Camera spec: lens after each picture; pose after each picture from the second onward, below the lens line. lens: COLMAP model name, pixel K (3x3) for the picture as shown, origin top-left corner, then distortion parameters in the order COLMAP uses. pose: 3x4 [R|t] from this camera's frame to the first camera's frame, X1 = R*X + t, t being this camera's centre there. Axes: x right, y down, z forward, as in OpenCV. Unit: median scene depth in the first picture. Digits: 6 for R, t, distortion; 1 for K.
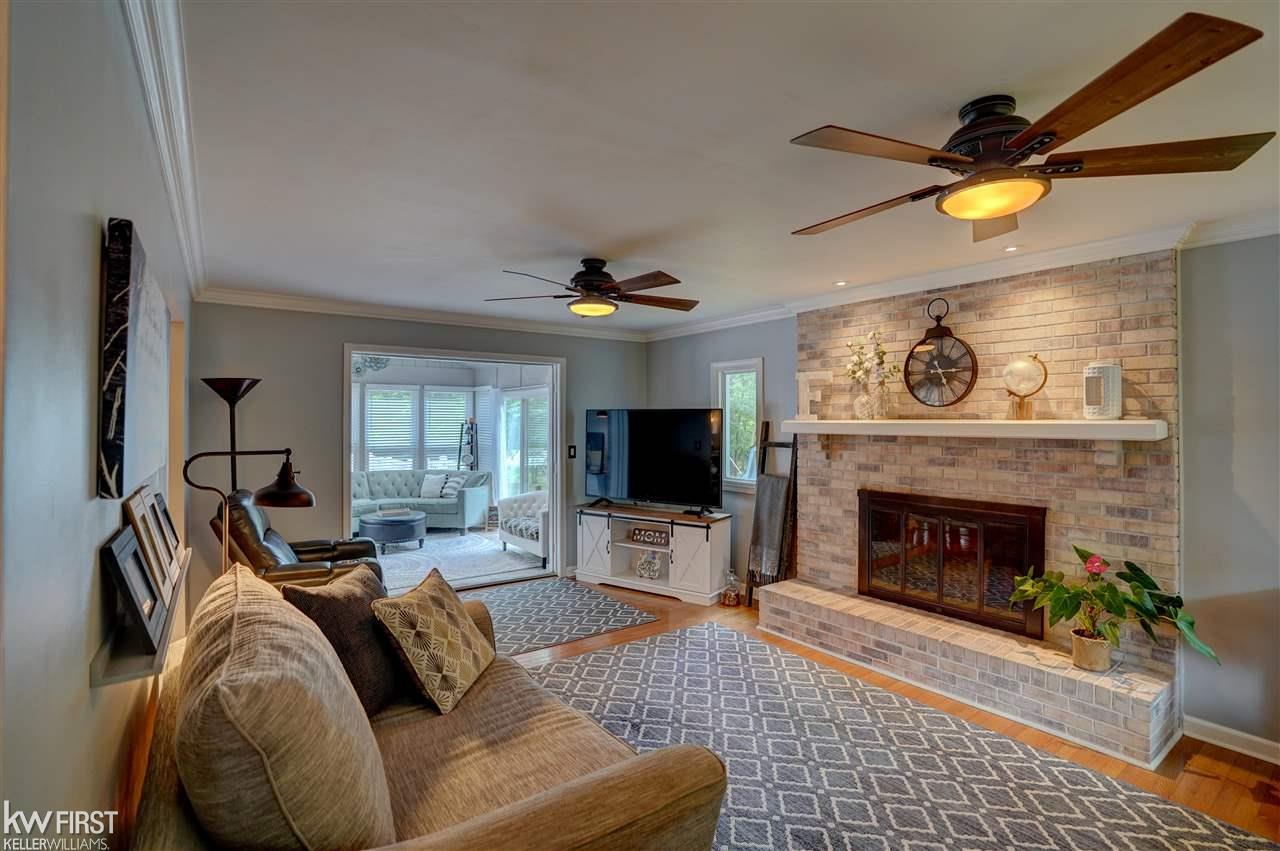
lens RADIAL K [[593.4, 0, 658.9], [0, 593.4, 416.6], [0, 0, 1]] dist [-0.074043, 0.035987]
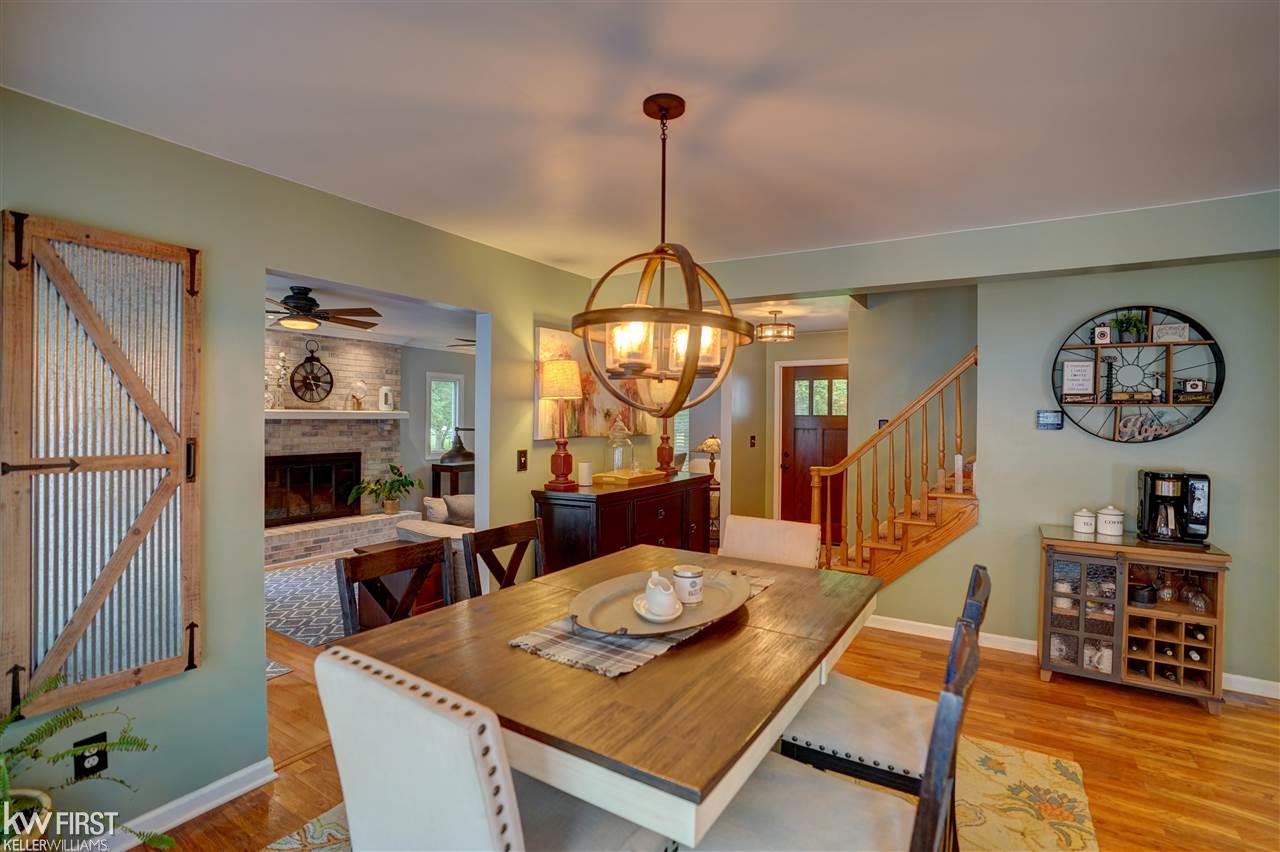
lens RADIAL K [[586.7, 0, 640.6], [0, 586.7, 421.9], [0, 0, 1]] dist [-0.070752, 0.029488]
pose [[-0.354755, -0.001762, 0.934958, -1.602275], [-0.004277, 0.999991, 0.000262, 0.040433], [-0.934950, -0.003906, -0.354759, 0.753467]]
